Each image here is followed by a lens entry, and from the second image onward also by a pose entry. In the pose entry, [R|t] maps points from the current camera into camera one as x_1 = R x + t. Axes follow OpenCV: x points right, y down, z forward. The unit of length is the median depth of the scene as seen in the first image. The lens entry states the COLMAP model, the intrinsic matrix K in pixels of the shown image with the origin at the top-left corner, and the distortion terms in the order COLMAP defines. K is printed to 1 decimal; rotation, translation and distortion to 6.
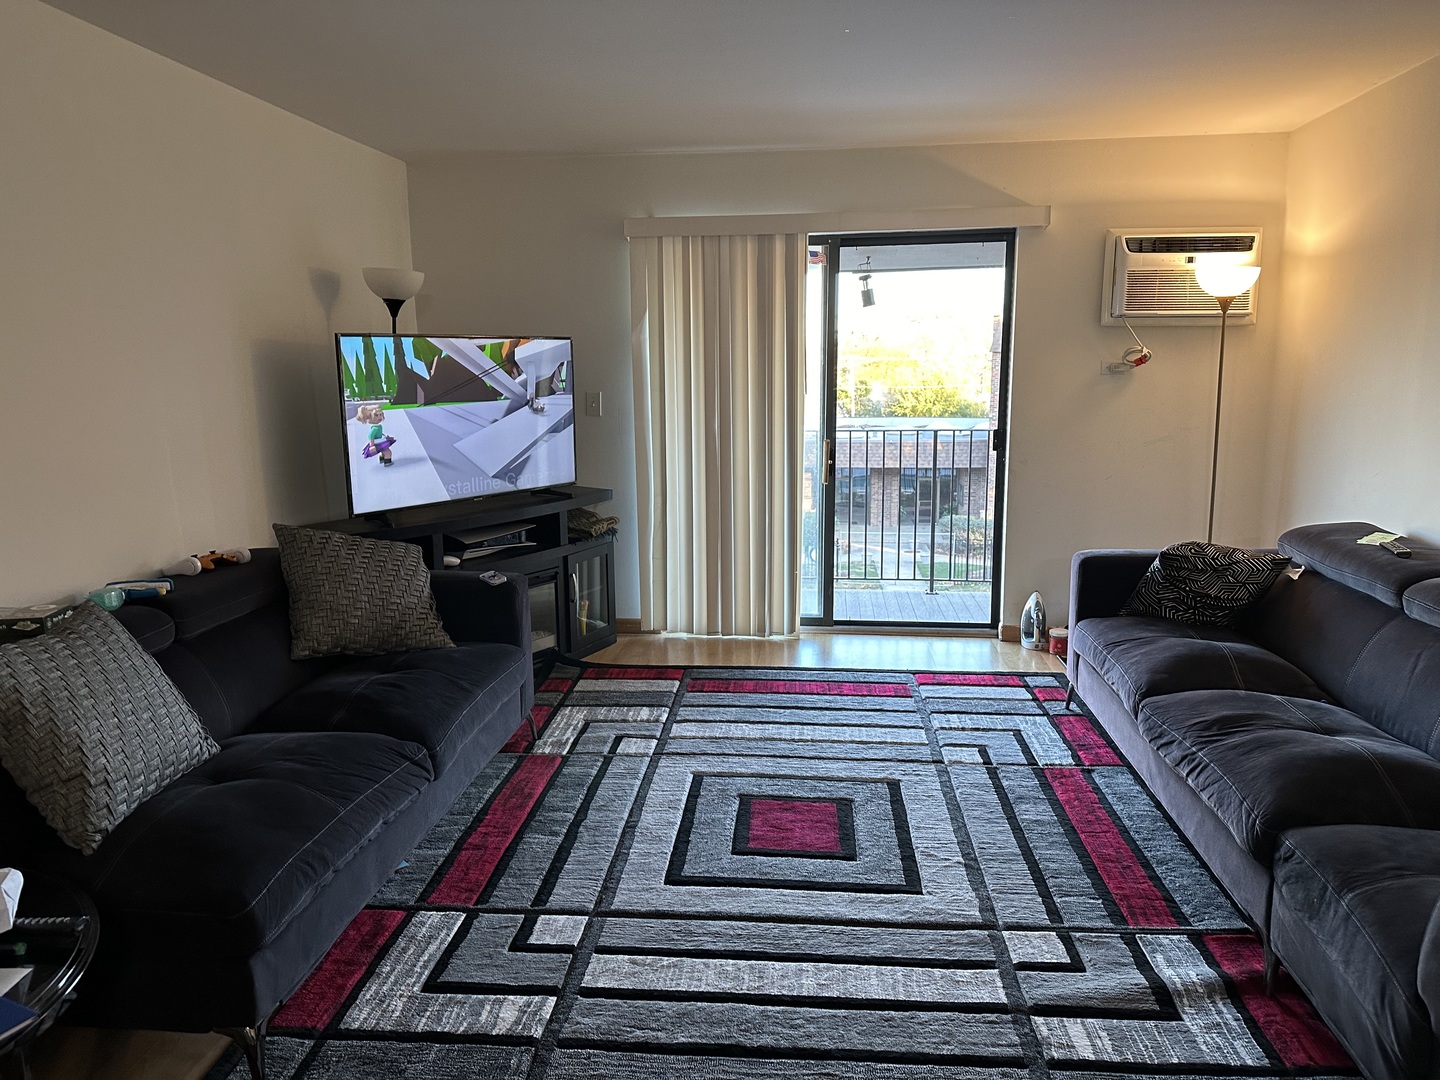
lens RADIAL K [[1009.9, 0, 717.8], [0, 1009.9, 548.2], [0, 0, 1]] dist [0.037213, -0.033763]
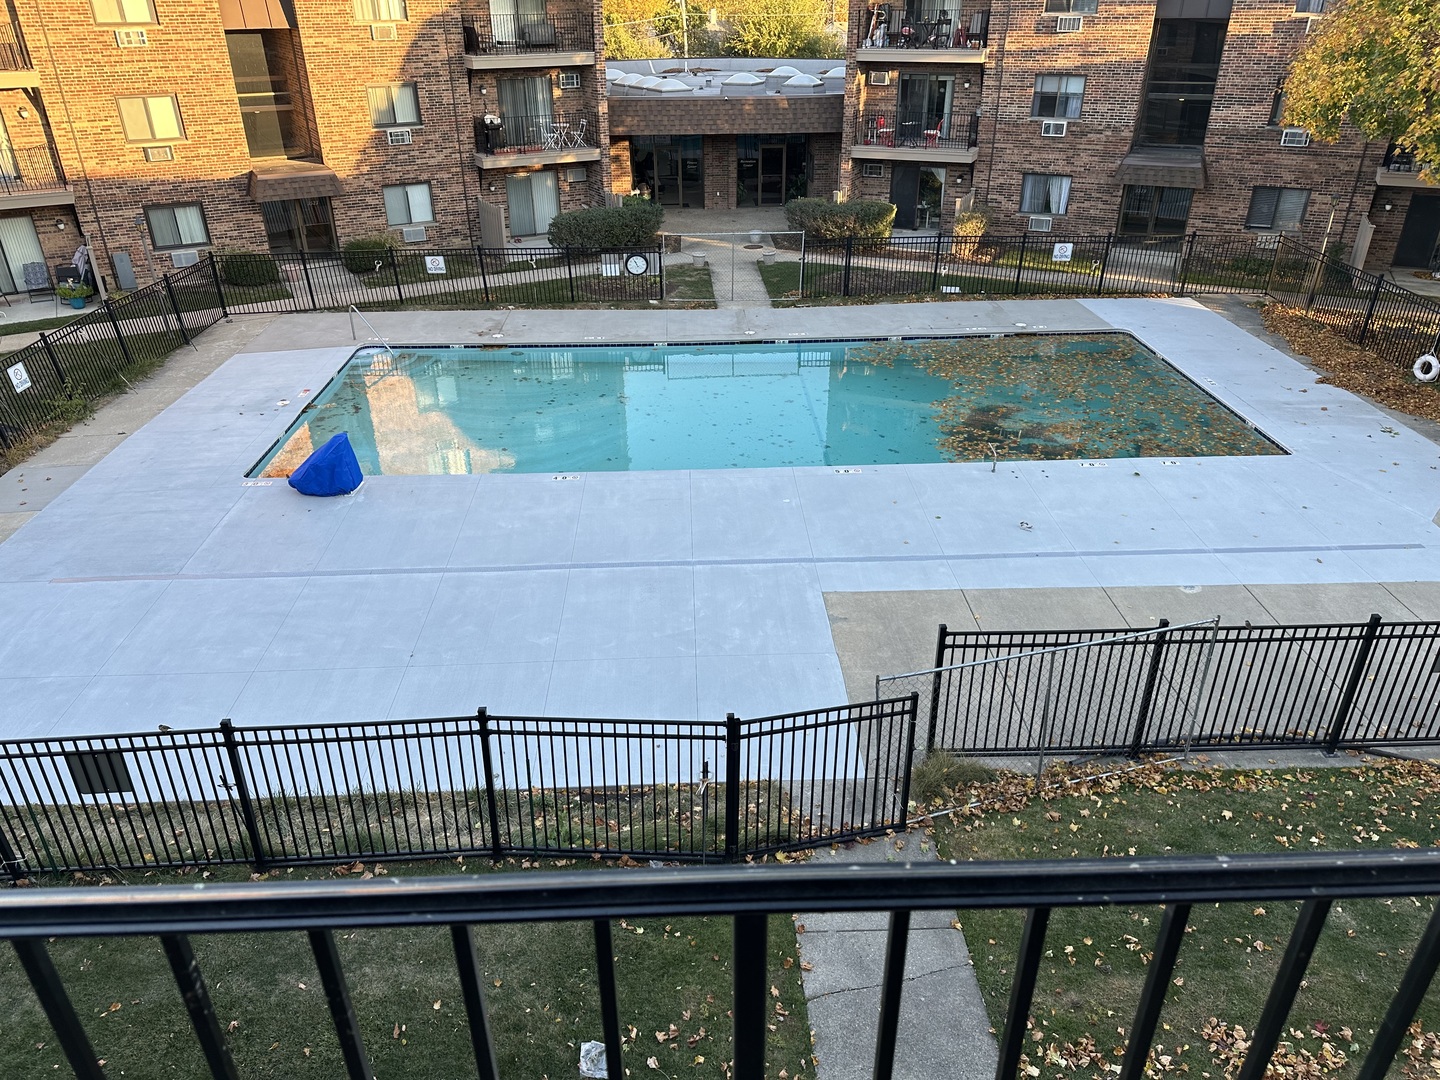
lens RADIAL K [[1009.9, 0, 706.5], [0, 1009.9, 535.8], [0, 0, 1]] dist [0.037213, -0.033763]
pose [[0.989623, -0.070362, 0.125285, 0.021478], [0.027495, 0.948521, 0.315517, -0.021256], [-0.141035, -0.308798, 0.940613, 0.097358]]
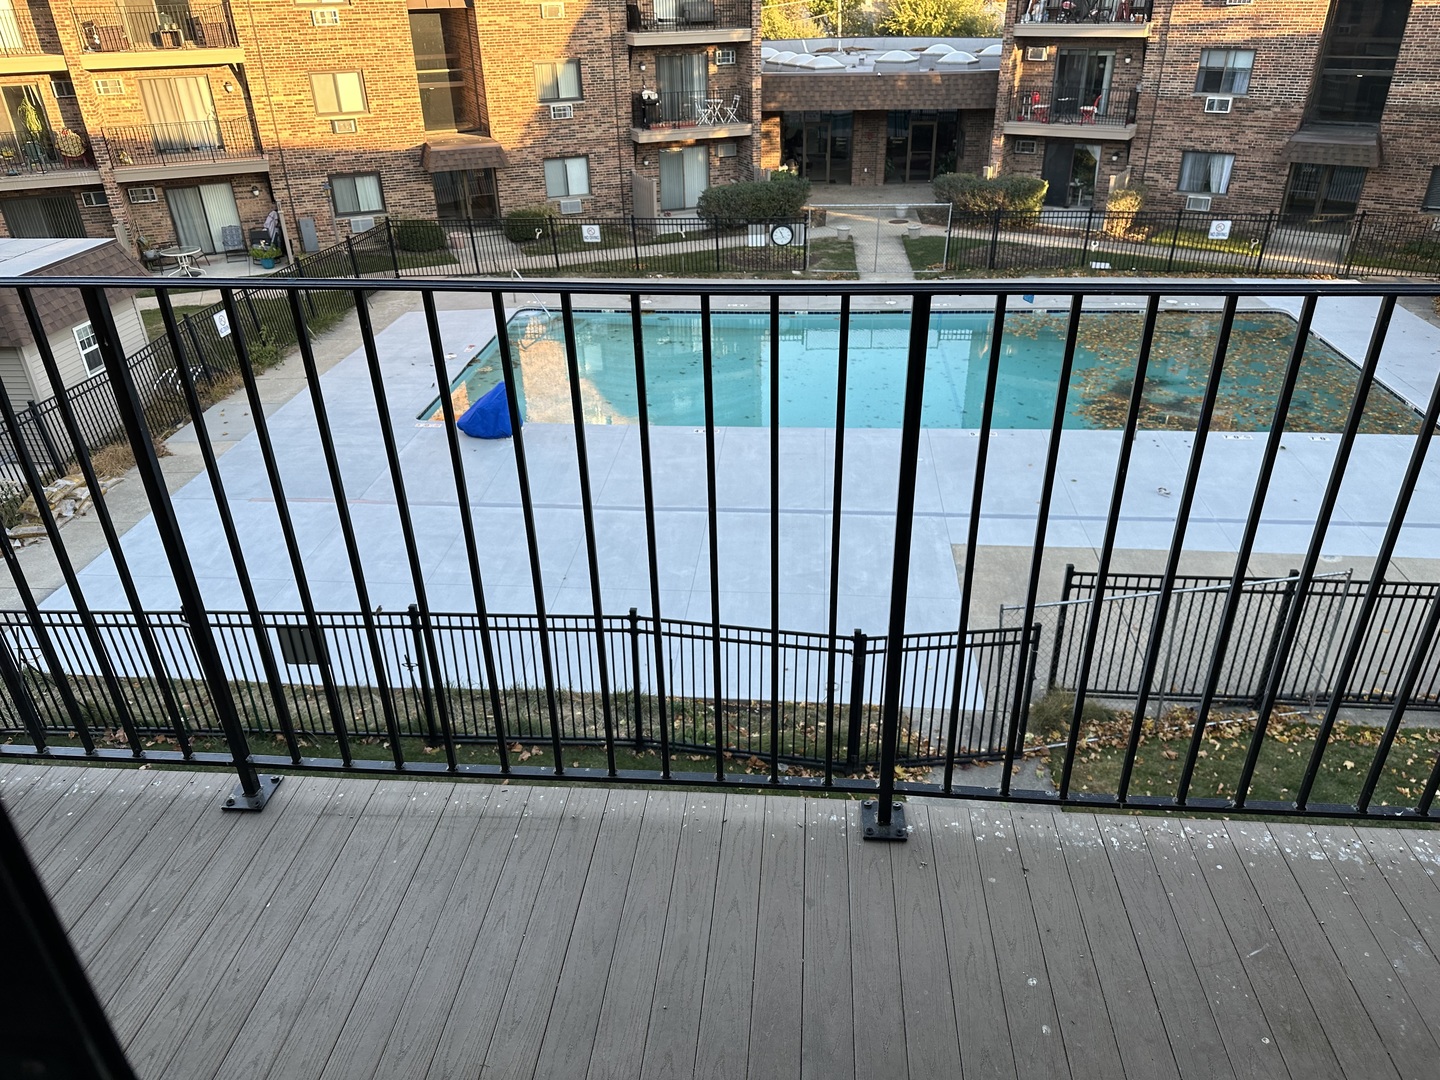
lens RADIAL K [[1009.9, 0, 718.6], [0, 1009.9, 536.2], [0, 0, 1]] dist [0.037213, -0.033763]
pose [[0.999680, -0.021801, 0.012822, 0.017601], [0.016471, 0.945874, 0.324116, -0.015131], [-0.019194, -0.323801, 0.945930, 0.081976]]
